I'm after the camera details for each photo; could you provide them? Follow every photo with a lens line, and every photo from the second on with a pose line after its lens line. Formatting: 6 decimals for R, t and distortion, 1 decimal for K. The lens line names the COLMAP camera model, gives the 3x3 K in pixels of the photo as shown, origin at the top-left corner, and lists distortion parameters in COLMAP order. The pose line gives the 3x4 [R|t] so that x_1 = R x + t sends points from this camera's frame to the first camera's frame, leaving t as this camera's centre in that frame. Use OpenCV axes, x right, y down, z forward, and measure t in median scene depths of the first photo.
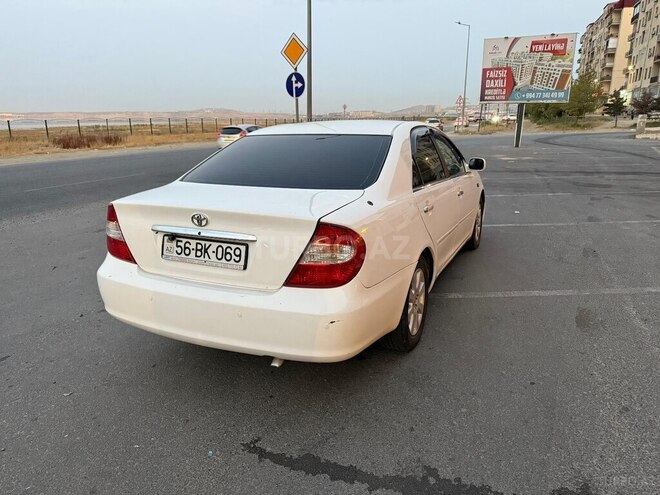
lens RADIAL K [[462.7, 0, 330.0], [0, 462.7, 247.5], [0, 0, 1]] dist [0.045488, -0.056798]
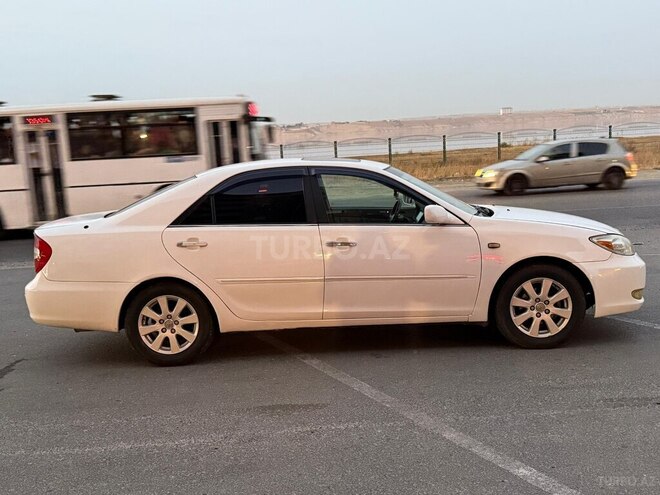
lens RADIAL K [[750.0, 0, 330.0], [0, 750.0, 247.5], [0, 0, 1]] dist [0.127610, -0.373637]
pose [[0.410884, 0.104571, -0.905671, 2.282918], [-0.187471, 0.981862, 0.028316, -0.219810], [0.892205, 0.158152, 0.423035, 0.642482]]
